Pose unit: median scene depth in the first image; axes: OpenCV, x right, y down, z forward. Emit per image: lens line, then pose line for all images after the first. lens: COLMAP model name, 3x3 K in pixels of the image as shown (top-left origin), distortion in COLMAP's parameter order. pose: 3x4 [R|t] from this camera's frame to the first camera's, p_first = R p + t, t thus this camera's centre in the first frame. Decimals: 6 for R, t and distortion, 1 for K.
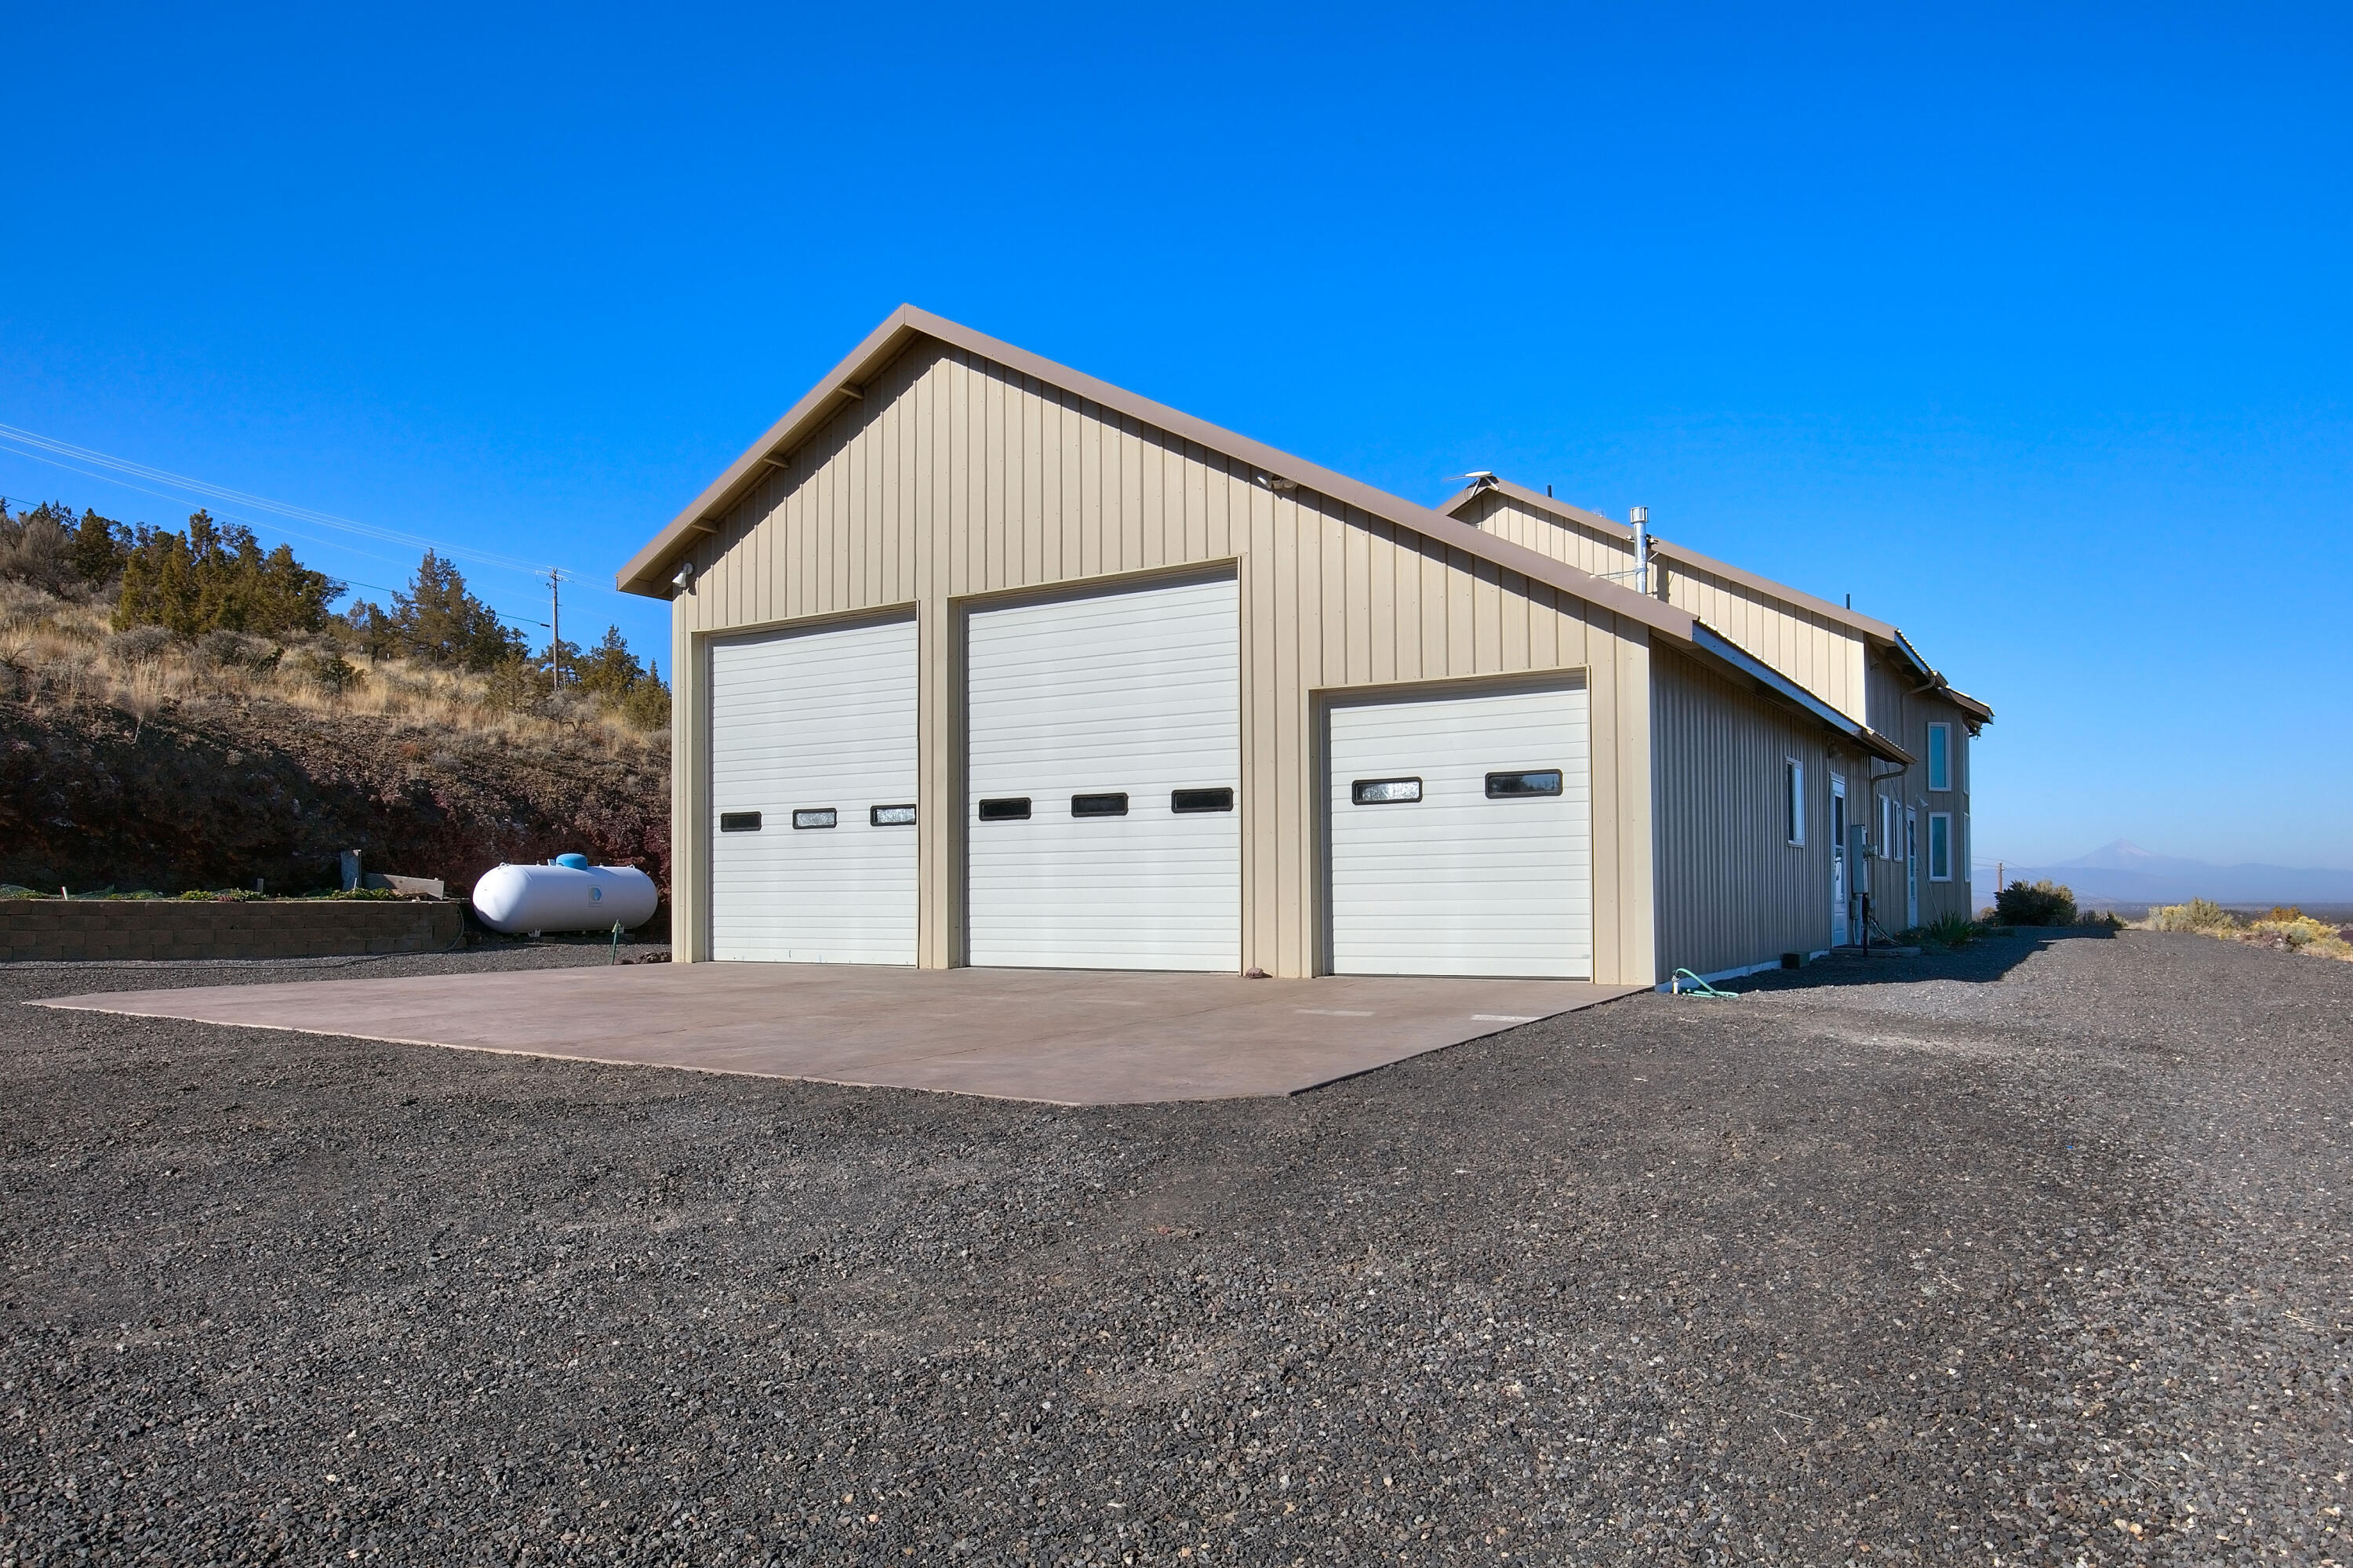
lens RADIAL K [[1406.5, 0, 1237.3], [0, 1406.5, 914.9], [0, 0, 1]] dist [-0.024670, -0.002353]
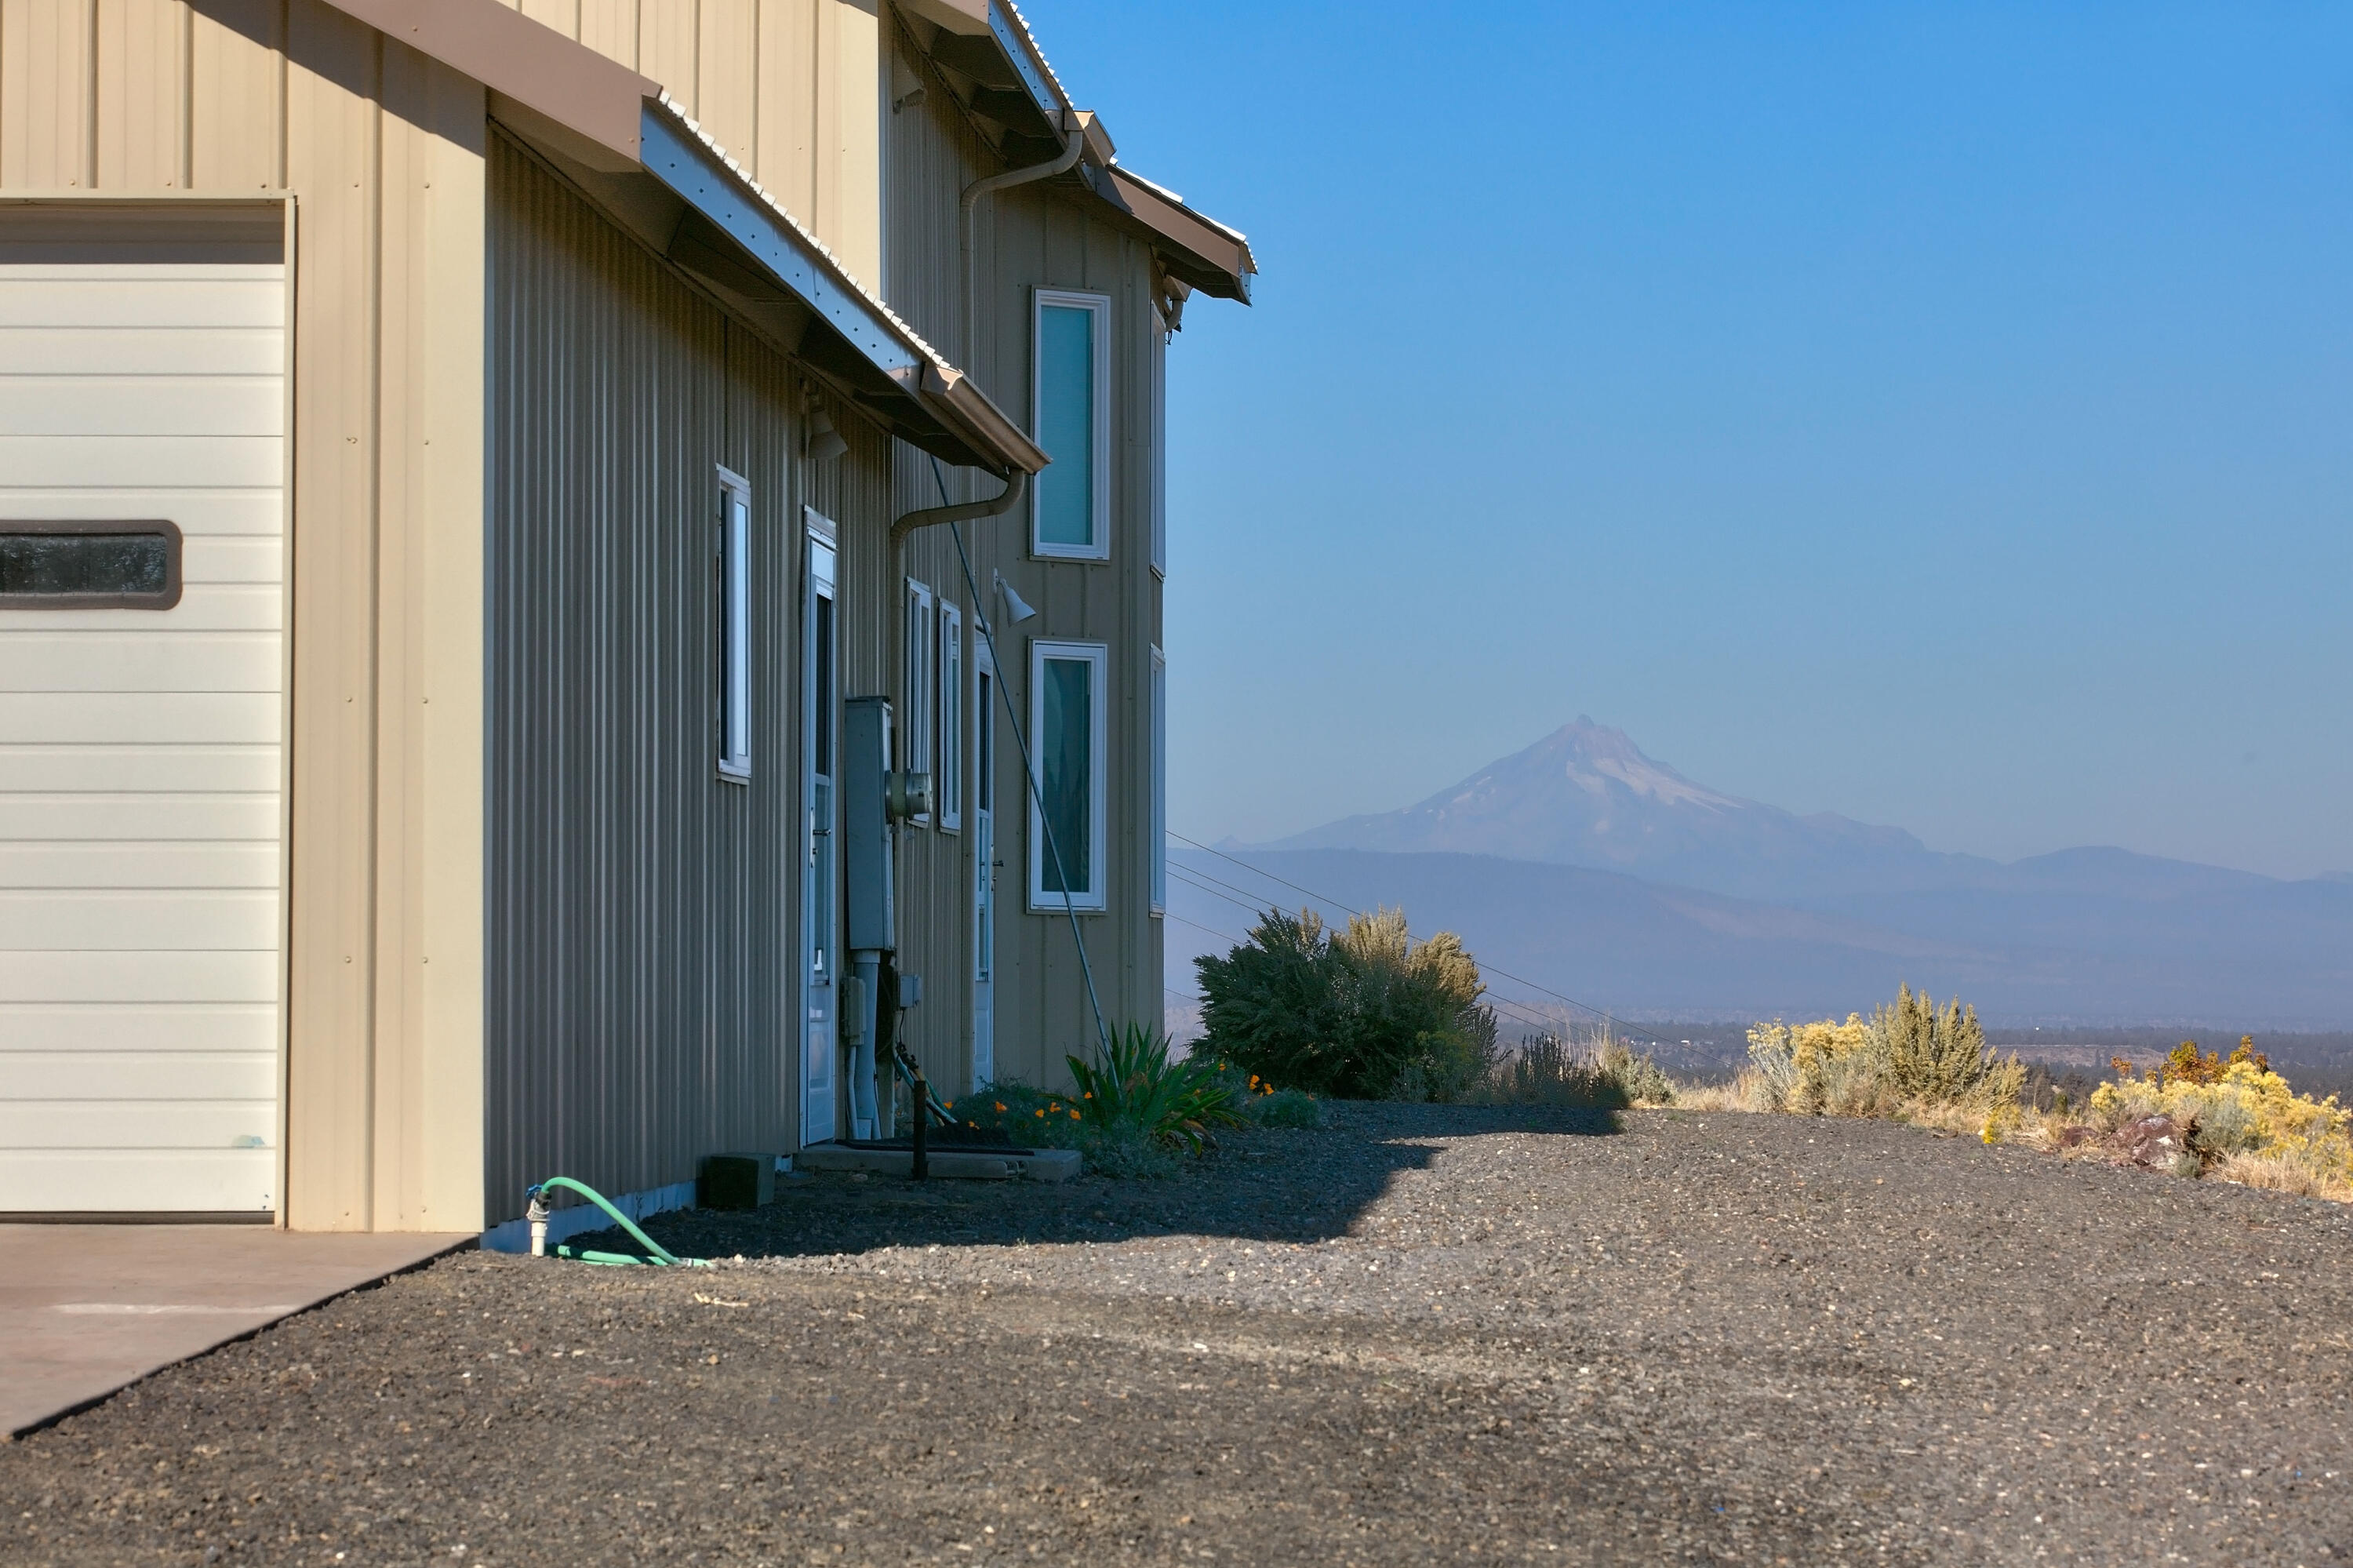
lens RADIAL K [[8056.8, 0, 1176.1], [0, 8056.8, 783.7], [0, 0, 1]] dist [0.092766, 0.000000]
pose [[0.869133, 0.025878, 0.493900, -0.361089], [-0.008831, 0.999283, -0.036817, 0.012060], [-0.494499, 0.027637, 0.868739, -0.504345]]
